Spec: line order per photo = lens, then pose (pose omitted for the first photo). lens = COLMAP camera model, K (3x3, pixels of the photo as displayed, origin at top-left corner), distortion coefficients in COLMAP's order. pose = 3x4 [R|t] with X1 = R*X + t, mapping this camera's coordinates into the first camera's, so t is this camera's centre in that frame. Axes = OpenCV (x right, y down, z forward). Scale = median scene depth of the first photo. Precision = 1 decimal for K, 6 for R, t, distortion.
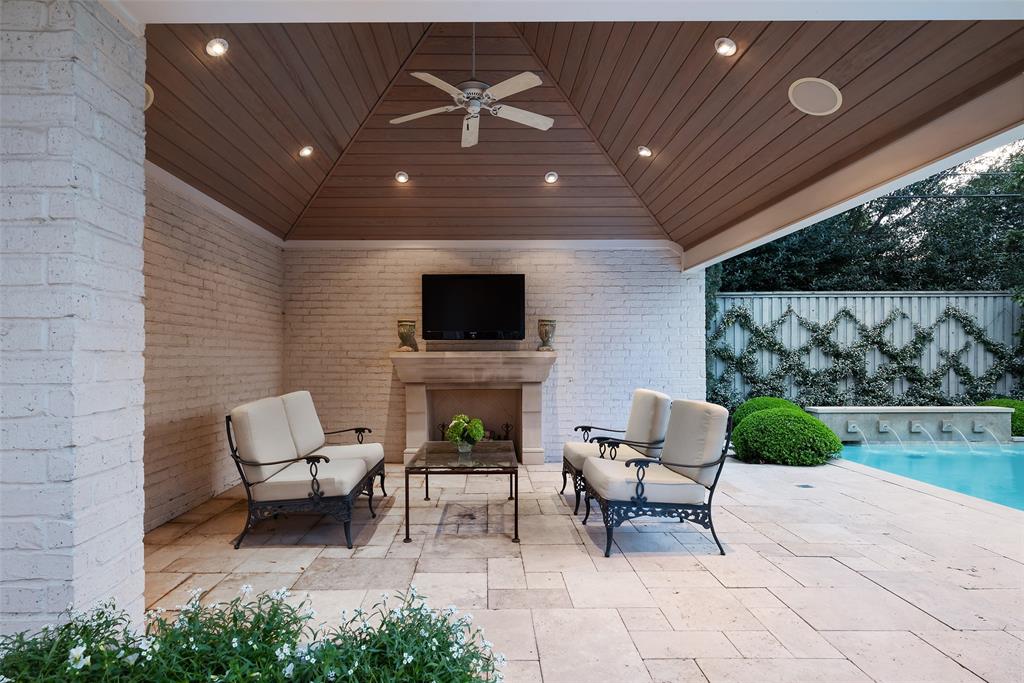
lens RADIAL K [[523.8, 0, 512.0], [0, 523.8, 341.5], [0, 0, 1]] dist [0.000775, 0.000211]
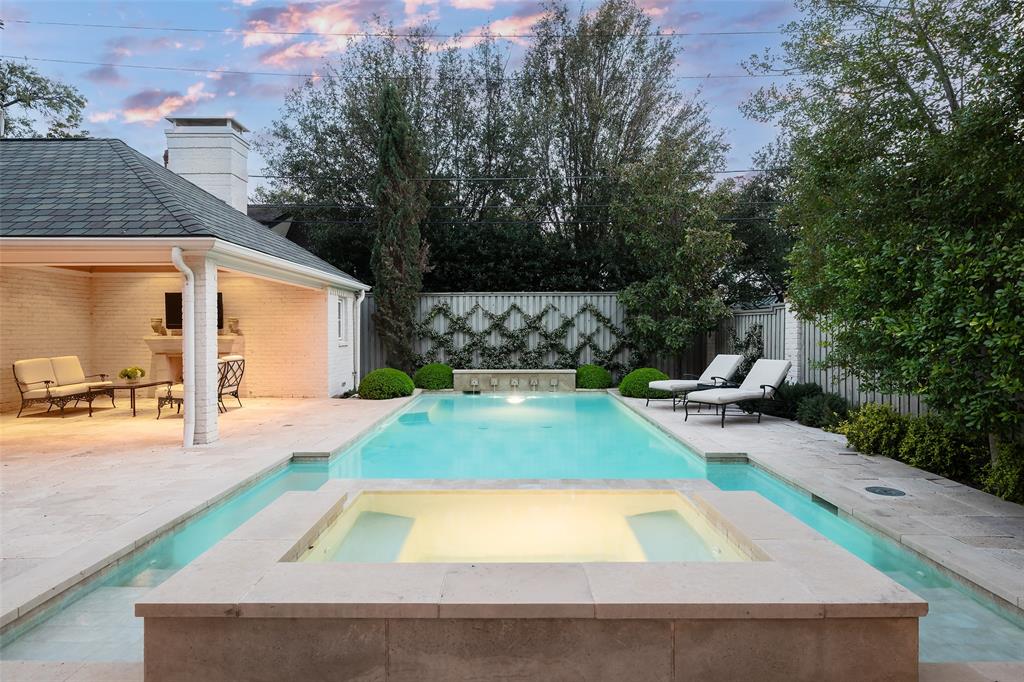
lens RADIAL K [[561.5, 0, 512.0], [0, 561.5, 341.0], [0, 0, 1]] dist [0.000633, 0.000069]
pose [[0.999861, 0.001511, -0.016624, 0.654977], [-0.000703, 0.998824, 0.048474, -0.035432], [0.016677, -0.048455, 0.998686, -0.566380]]
